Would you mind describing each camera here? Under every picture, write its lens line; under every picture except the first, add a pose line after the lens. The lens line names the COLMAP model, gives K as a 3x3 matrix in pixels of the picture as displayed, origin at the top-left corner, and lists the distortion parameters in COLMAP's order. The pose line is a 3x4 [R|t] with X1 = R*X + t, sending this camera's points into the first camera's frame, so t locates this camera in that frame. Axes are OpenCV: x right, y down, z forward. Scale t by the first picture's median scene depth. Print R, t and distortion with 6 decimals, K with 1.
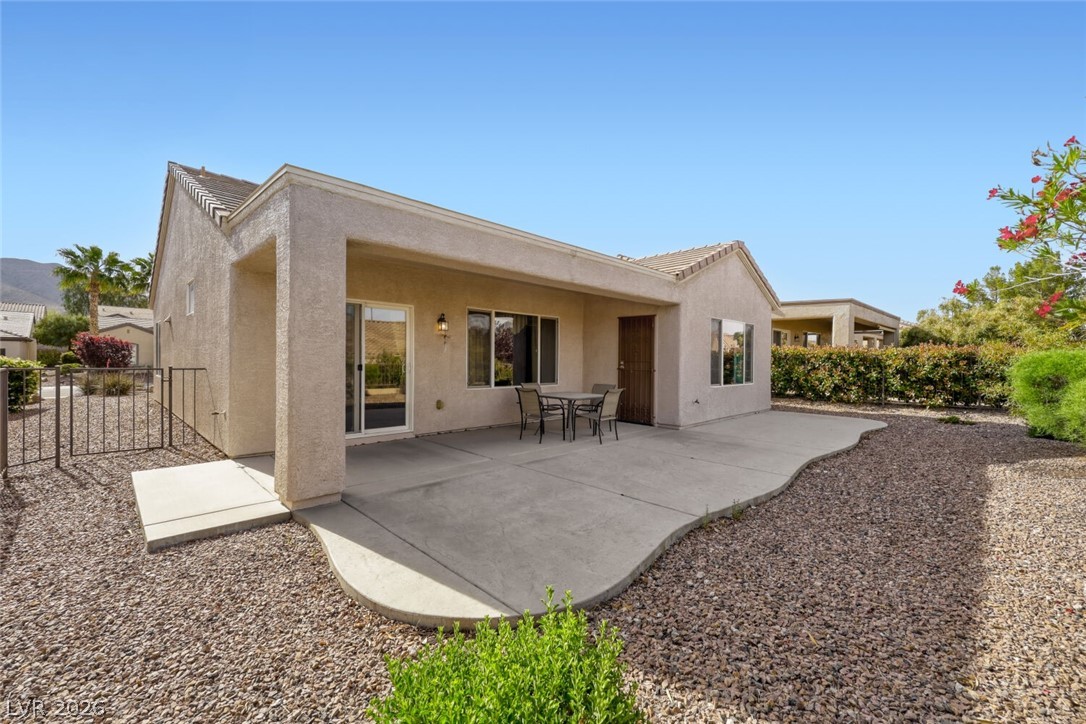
lens RADIAL K [[437.4, 0, 544.0], [0, 437.4, 361.1], [0, 0, 1]] dist [-0.000865, 0.000292]
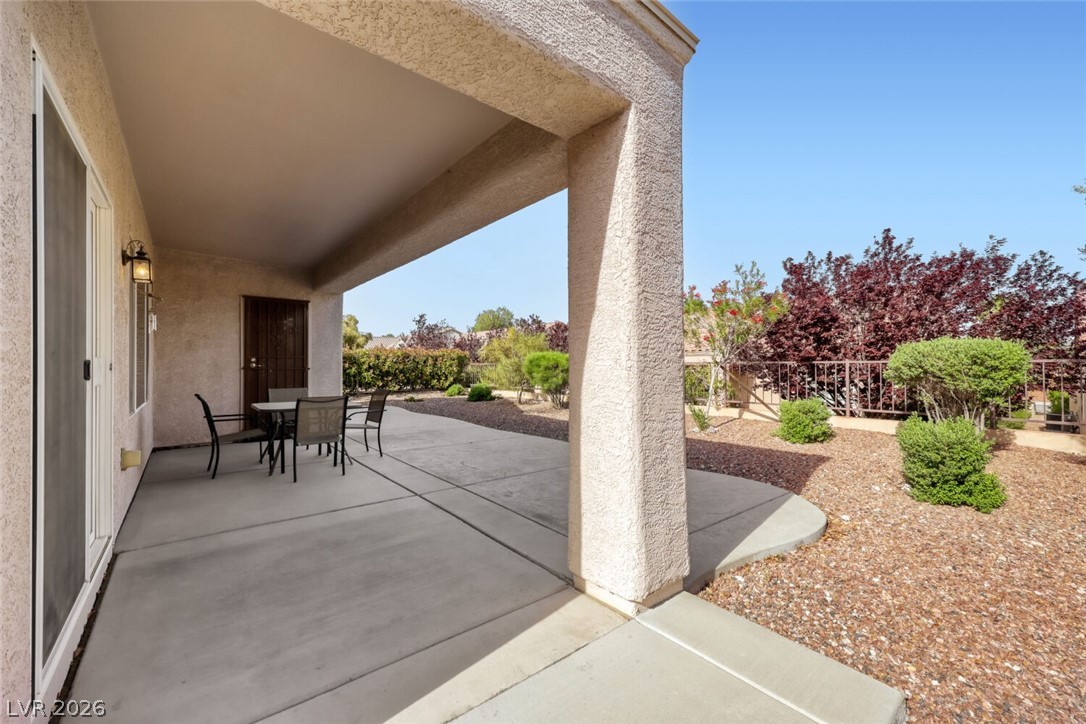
lens RADIAL K [[437.4, 0, 544.0], [0, 437.4, 361.1], [0, 0, 1]] dist [-0.000865, 0.000292]
pose [[0.110591, -0.007499, 0.993838, -0.479012], [0.013031, 0.999897, 0.006094, 0.007788], [-0.993781, 0.012277, 0.110677, 0.449636]]
